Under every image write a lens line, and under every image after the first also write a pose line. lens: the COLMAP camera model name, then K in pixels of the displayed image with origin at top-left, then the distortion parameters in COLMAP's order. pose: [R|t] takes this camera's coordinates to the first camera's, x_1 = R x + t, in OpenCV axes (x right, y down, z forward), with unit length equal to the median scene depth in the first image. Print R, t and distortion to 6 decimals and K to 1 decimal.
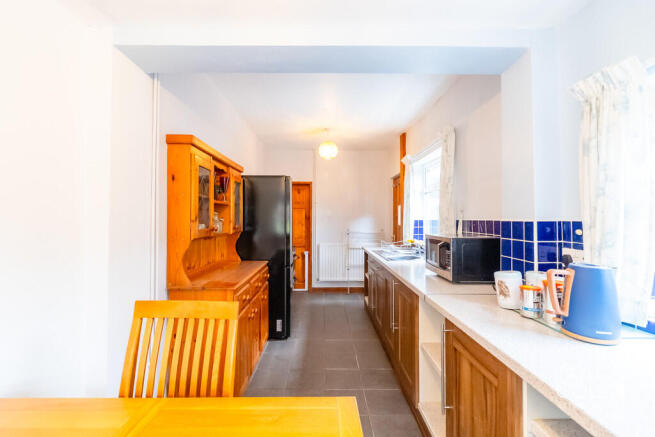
lens RADIAL K [[286.7, 0, 326.1], [0, 286.7, 214.9], [0, 0, 1]] dist [-0.002829, -0.000411]
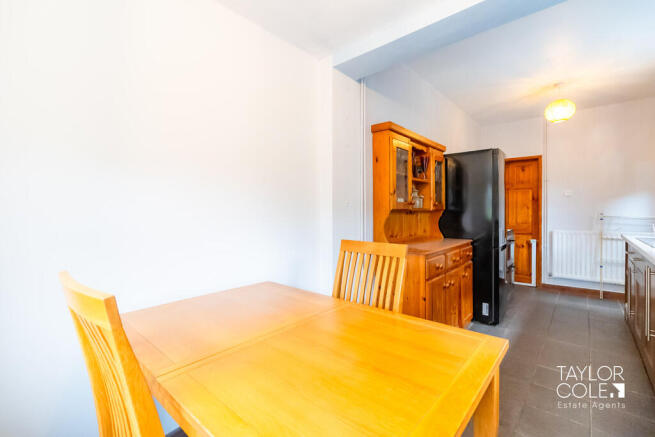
lens RADIAL K [[286.7, 0, 326.1], [0, 286.7, 214.9], [0, 0, 1]] dist [-0.002829, -0.000411]
pose [[0.739538, 0.003730, -0.673104, 0.101722], [0.016738, 0.999574, 0.023929, 0.055872], [0.672907, -0.028963, 0.739160, -0.049859]]
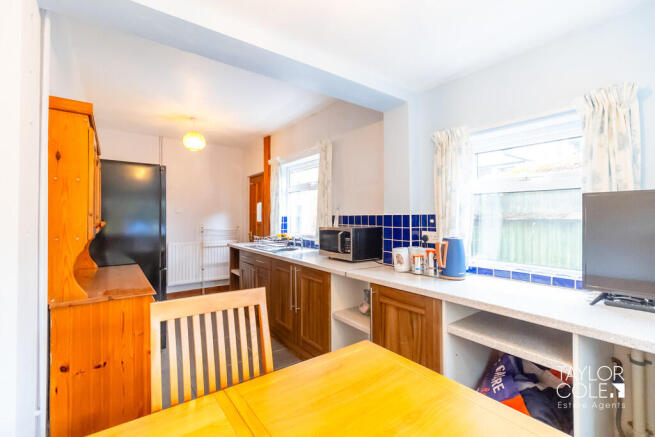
lens RADIAL K [[286.7, 0, 326.1], [0, 286.7, 214.9], [0, 0, 1]] dist [-0.002829, -0.000411]
pose [[0.815061, 0.002987, 0.579368, -0.293642], [-0.006111, 0.999975, 0.003441, 0.011261], [-0.579343, -0.006345, 0.815059, -0.001968]]
